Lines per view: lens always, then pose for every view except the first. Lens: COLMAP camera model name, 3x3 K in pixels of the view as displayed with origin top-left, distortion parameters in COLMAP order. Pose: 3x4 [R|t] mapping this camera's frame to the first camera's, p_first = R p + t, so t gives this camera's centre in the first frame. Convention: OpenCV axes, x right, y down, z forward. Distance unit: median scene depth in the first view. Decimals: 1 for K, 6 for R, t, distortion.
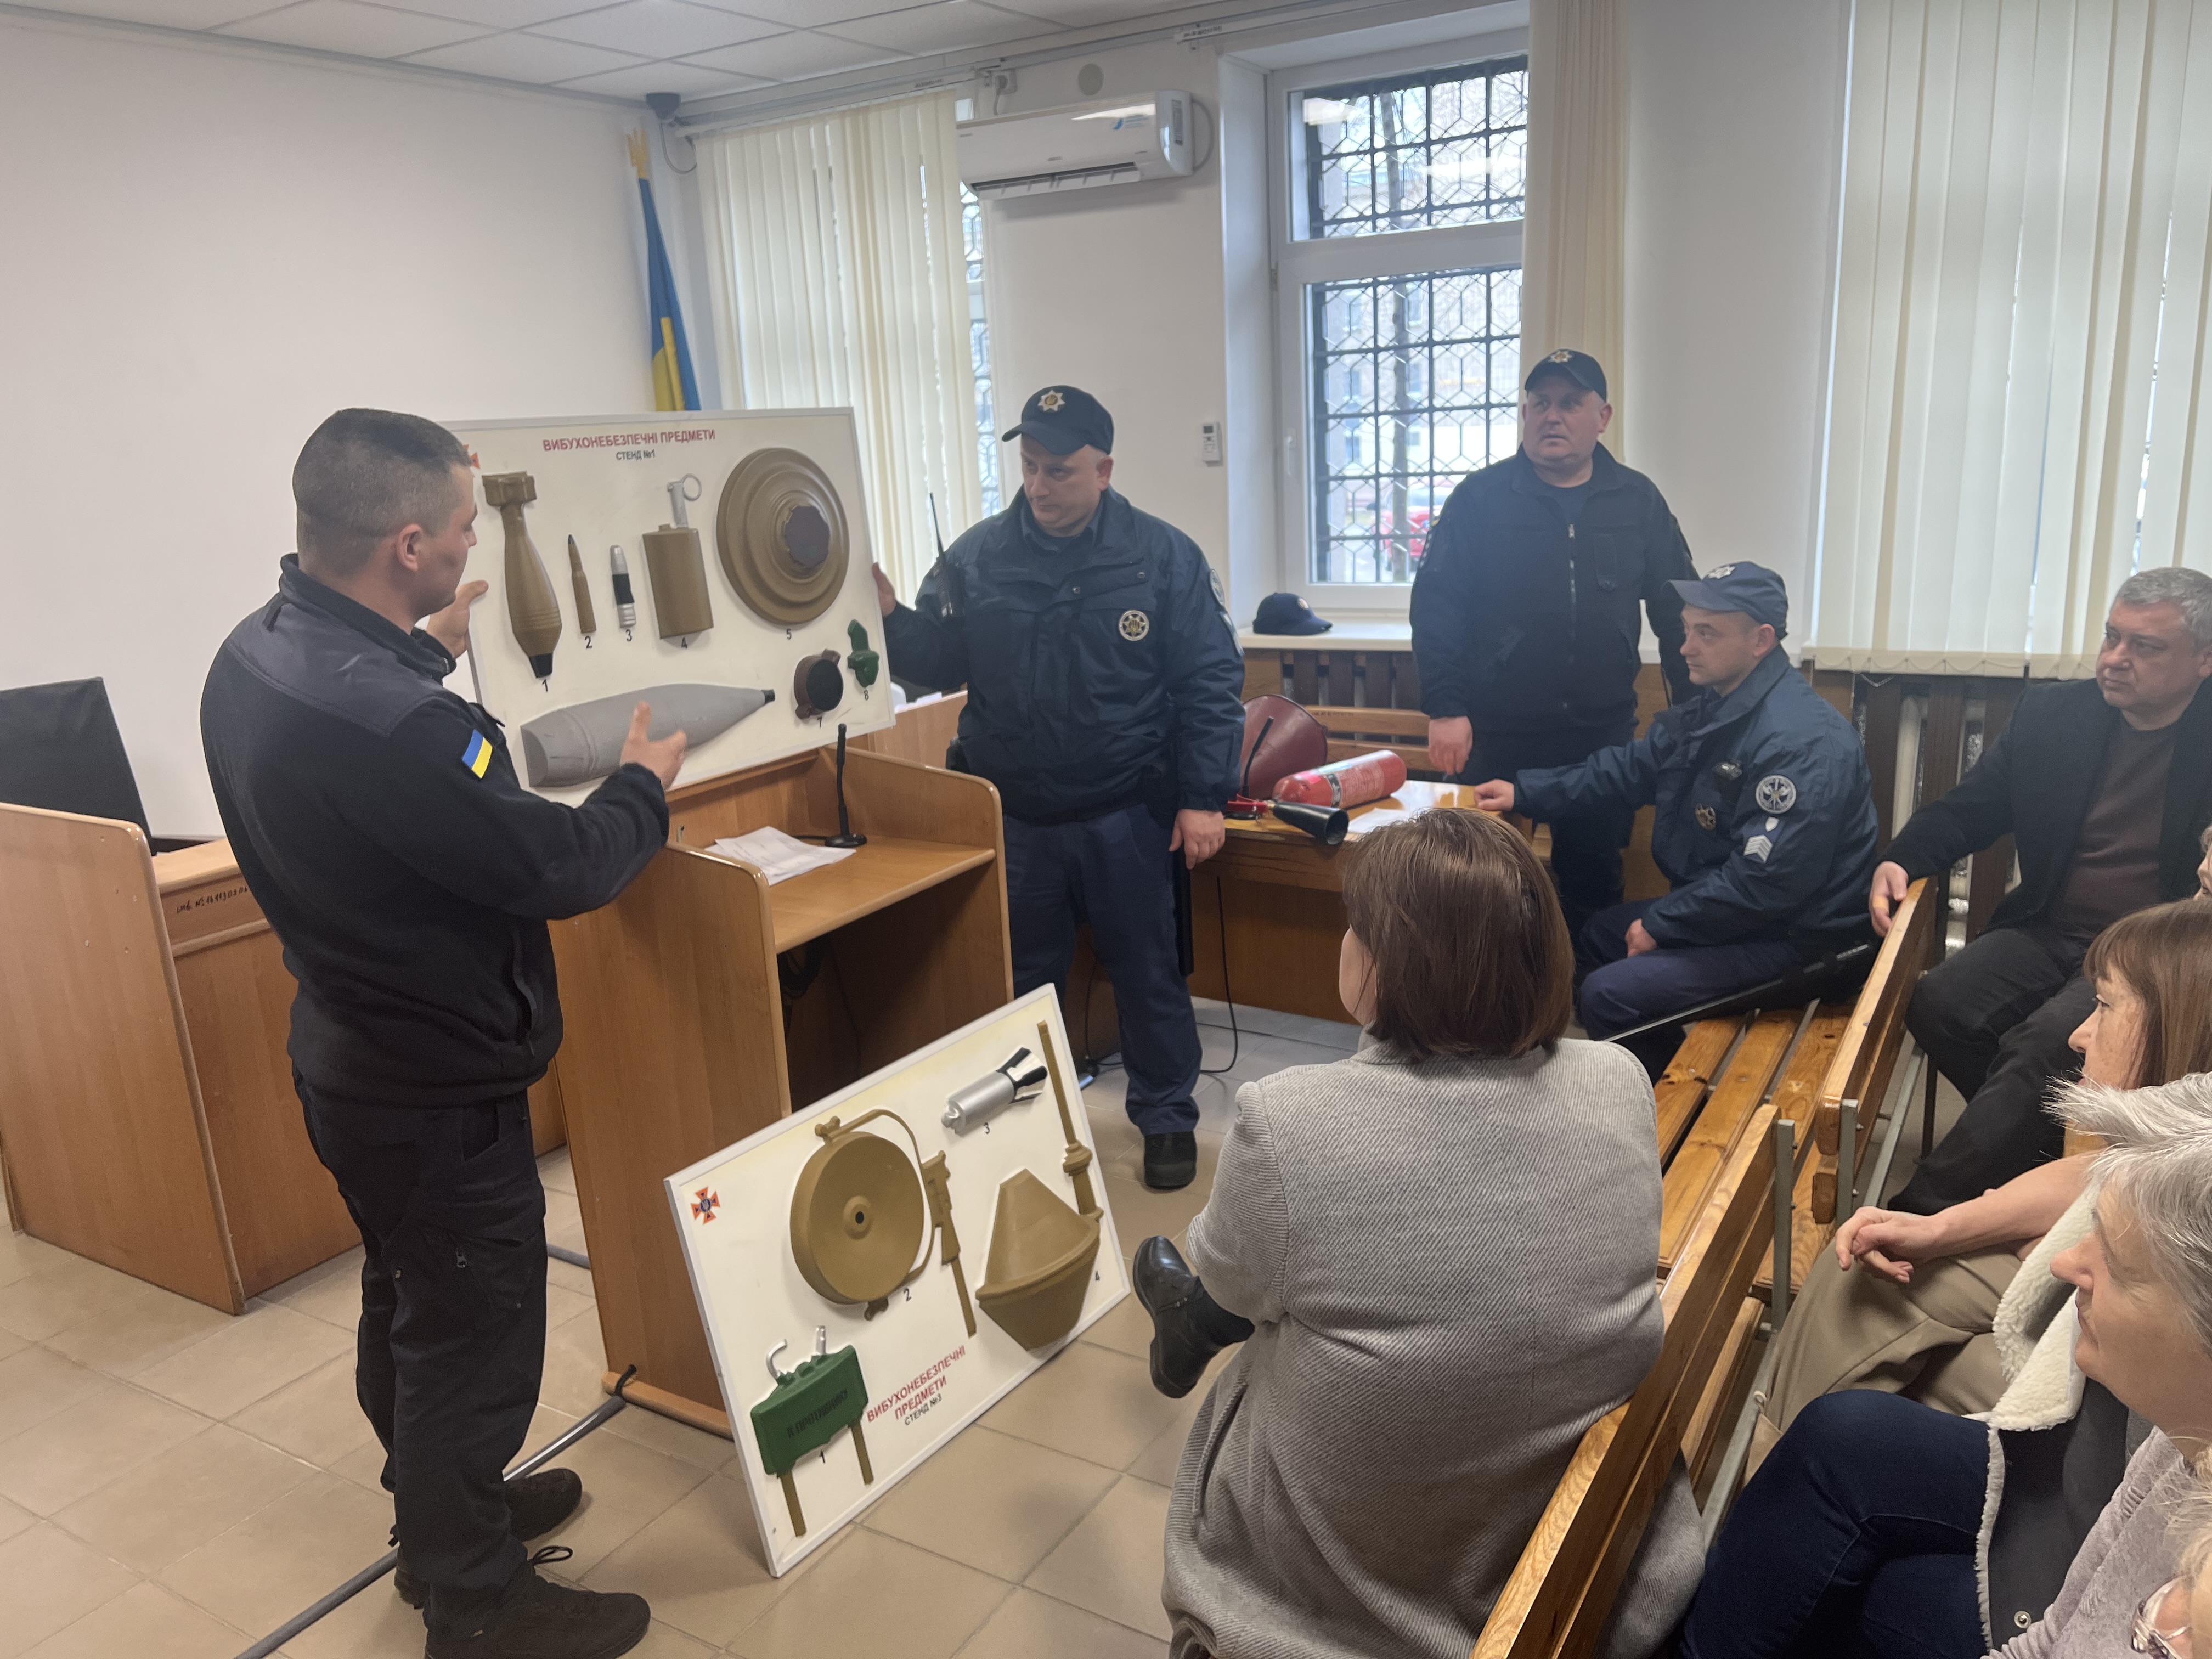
lens RADIAL K [[1681.7, 0, 1036.4], [0, 1681.7, 816.7], [0, 0, 1]] dist [0.088078, -0.116984]
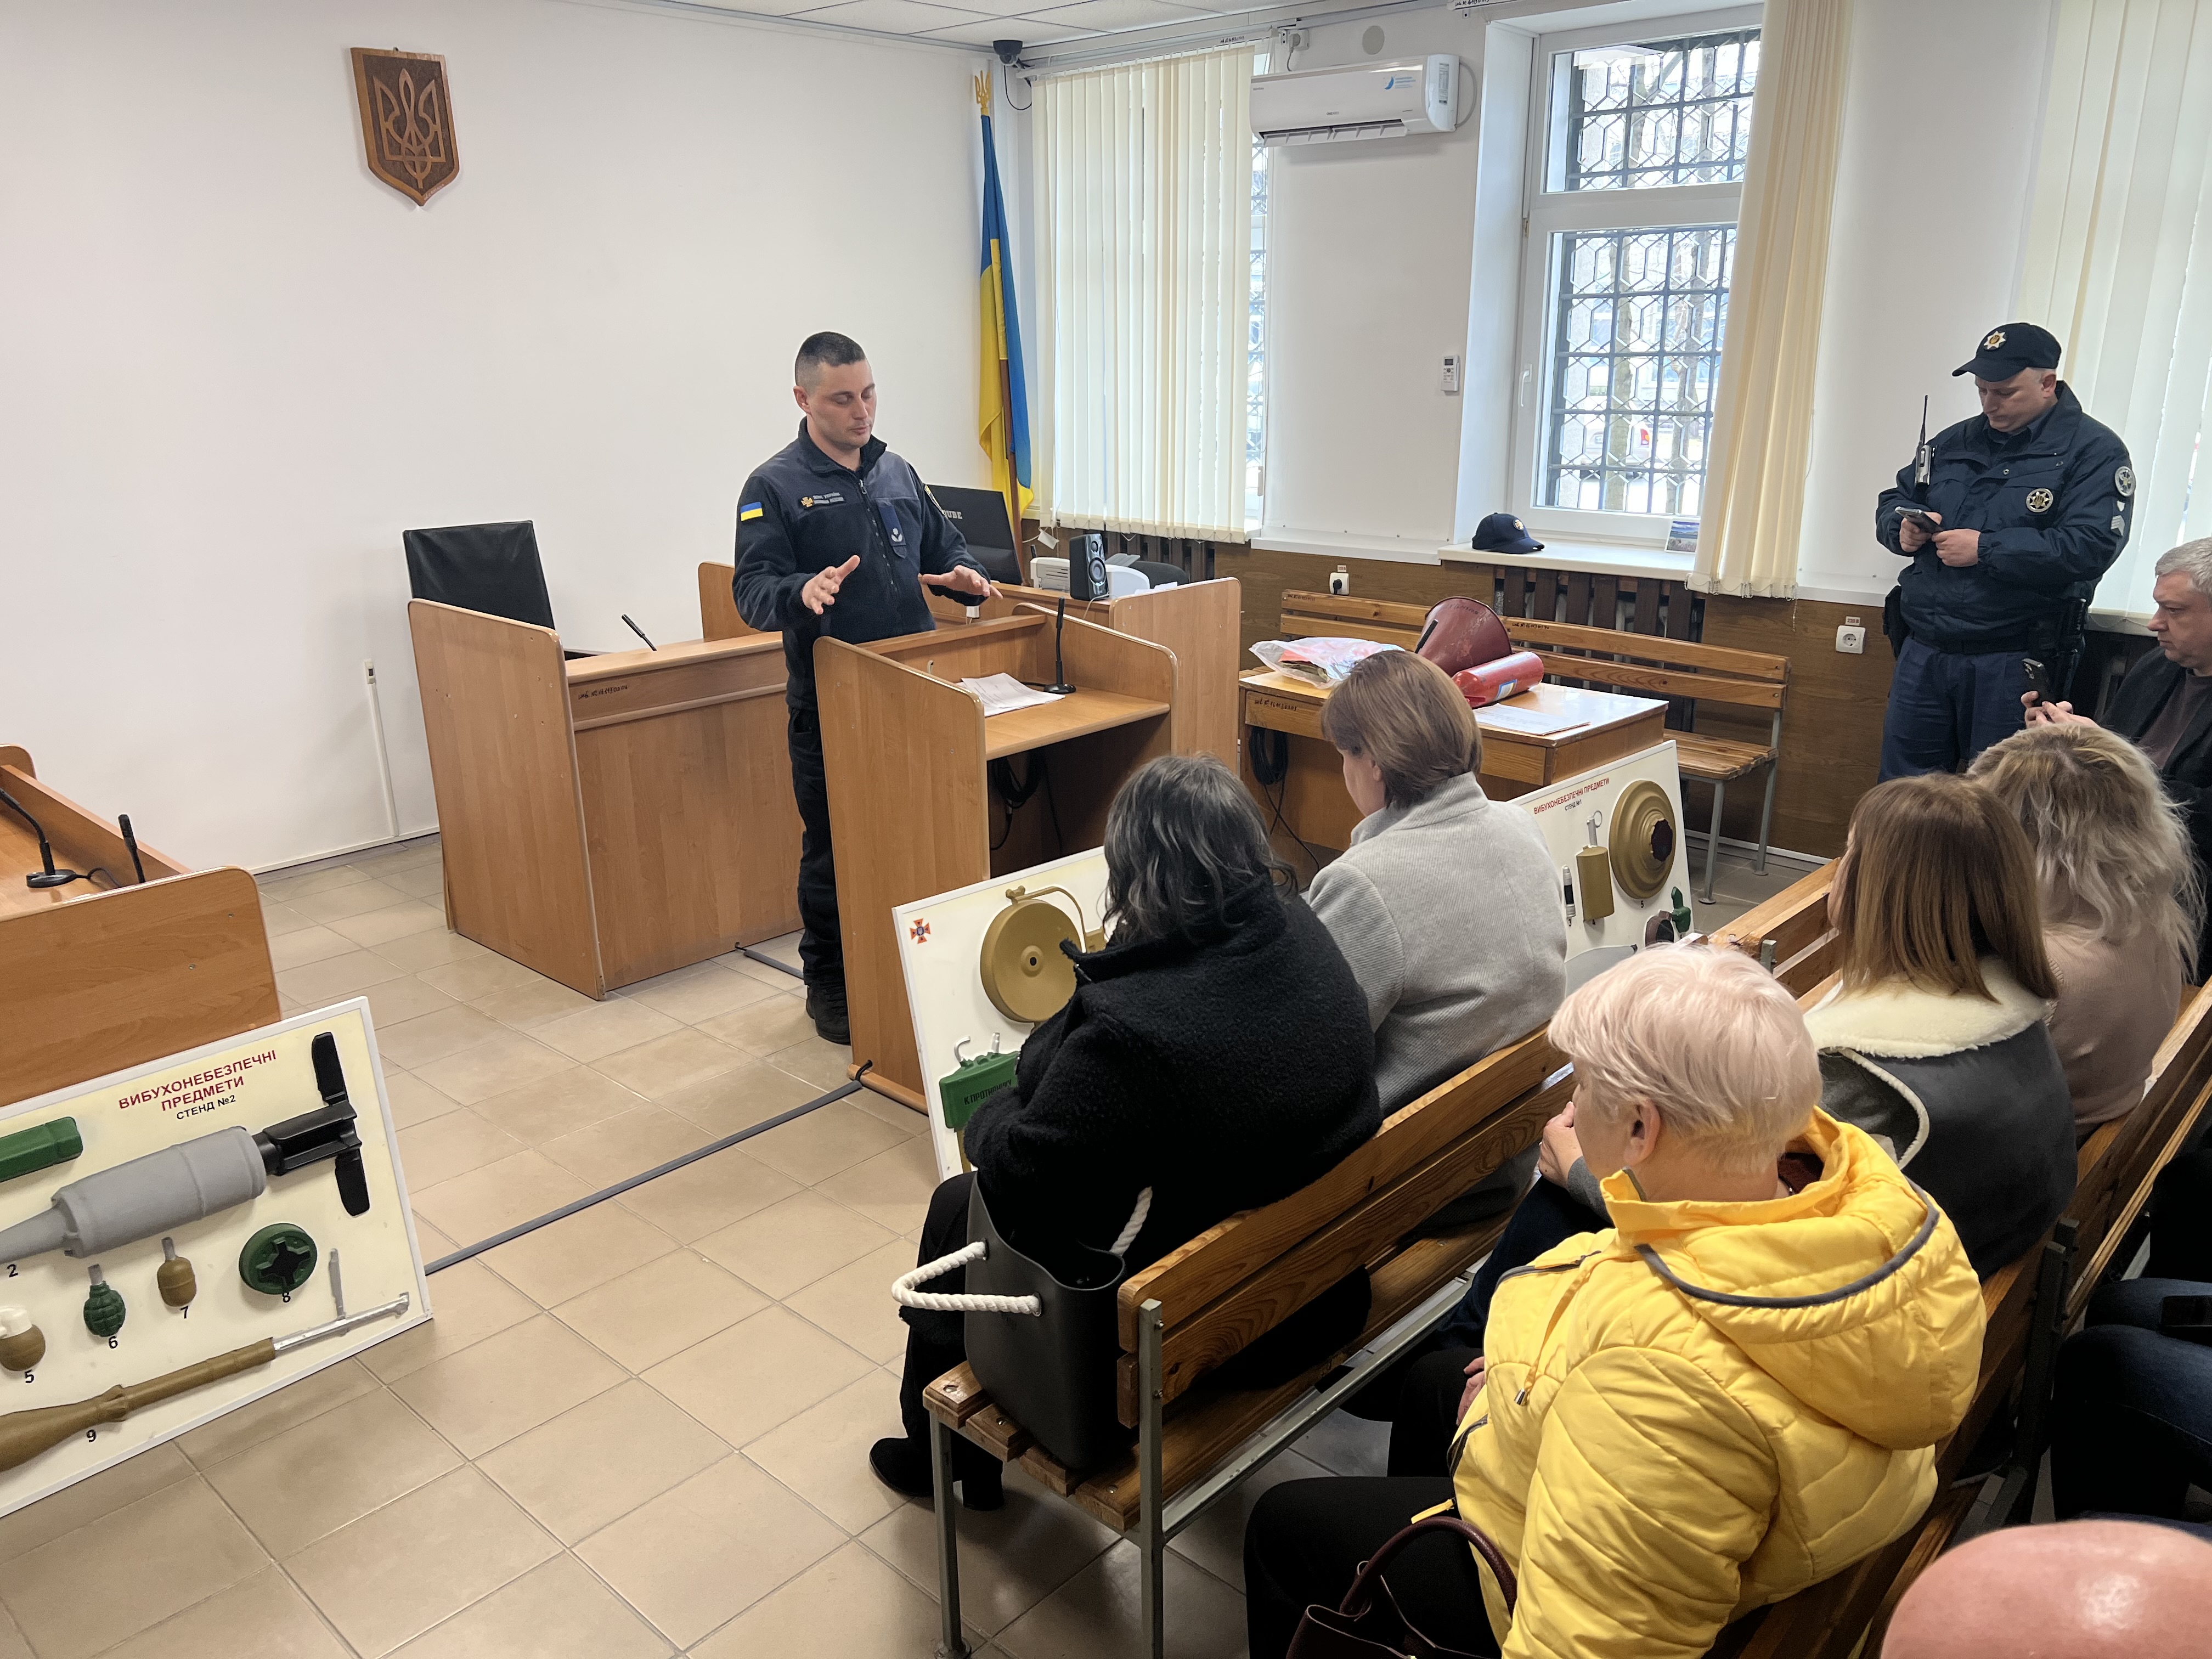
lens RADIAL K [[1681.7, 0, 1036.4], [0, 1681.7, 816.7], [0, 0, 1]] dist [0.088078, -0.116984]
pose [[0.977937, 0.095710, -0.185687, 0.091453], [-0.084727, 0.994201, 0.066223, 0.022463], [0.190948, -0.049029, 0.980375, -0.207655]]
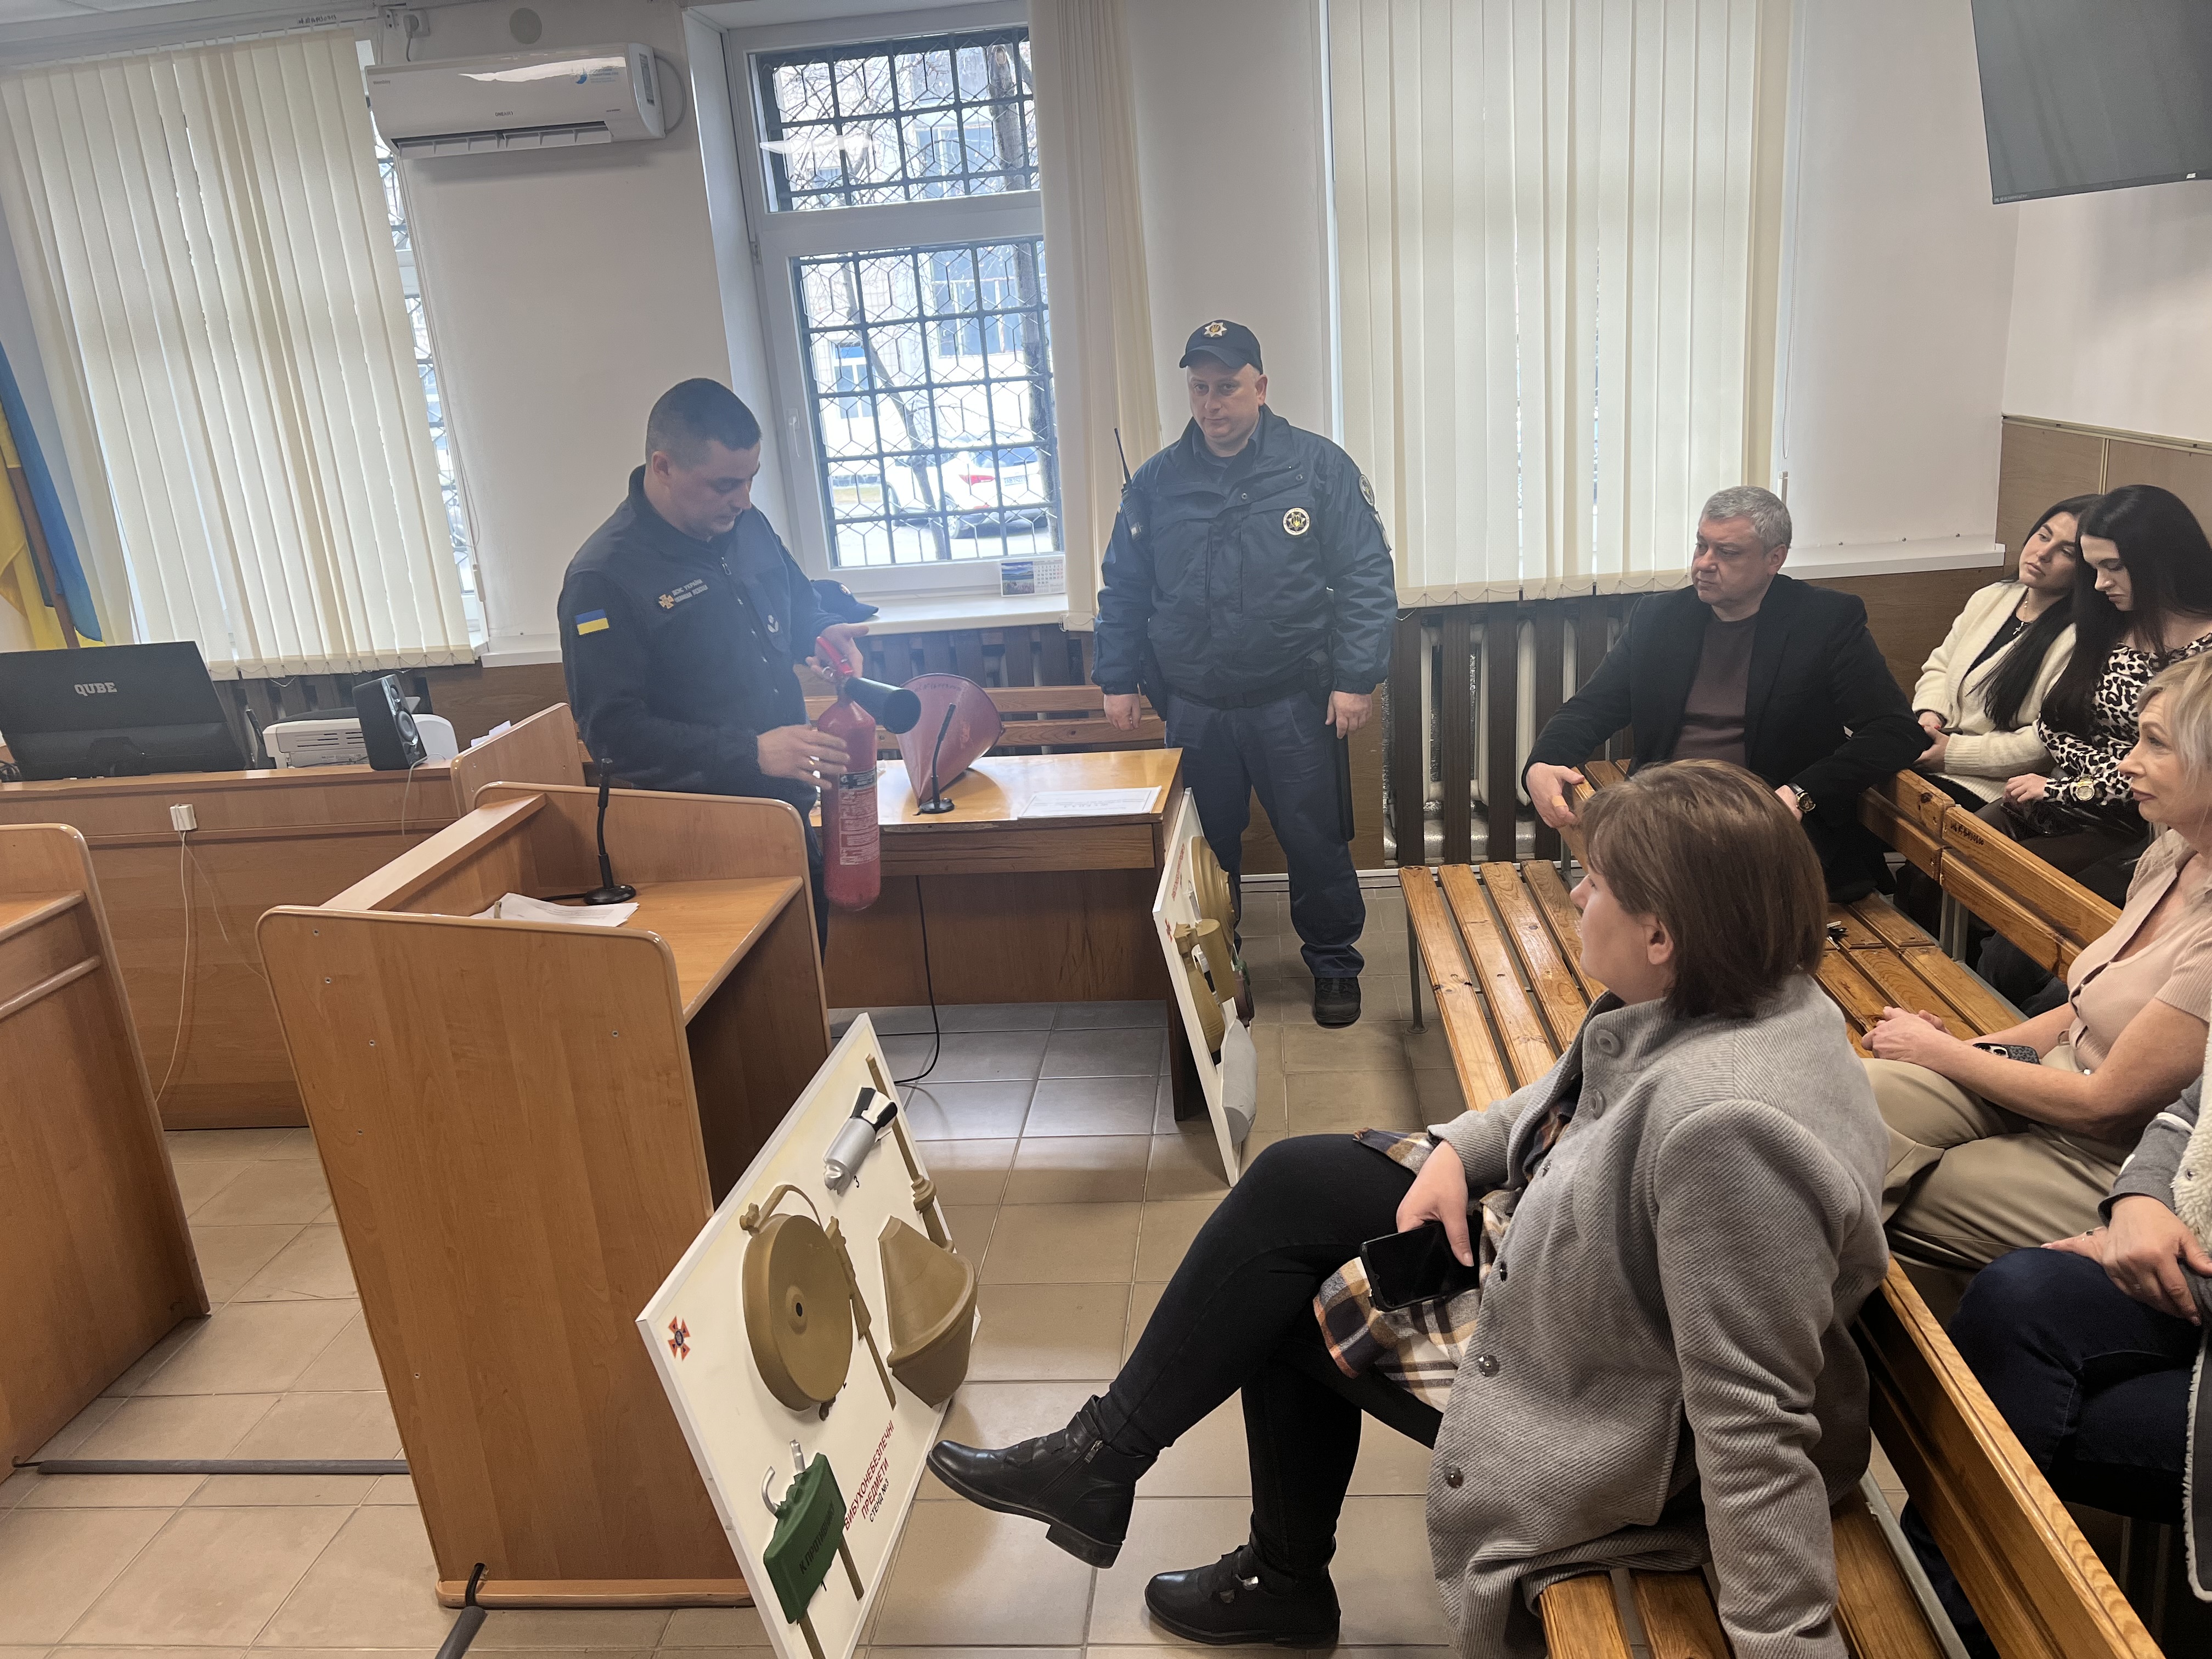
lens RADIAL K [[1698.1, 0, 1066.9], [0, 1698.1, 863.0], [0, 0, 1]] dist [-0.001347, -0.003525]
pose [[0.885337, -0.151602, 0.439541, -0.222154], [0.141270, 0.988366, 0.056348, -0.012411], [-0.442970, 0.012207, 0.896454, 0.105649]]
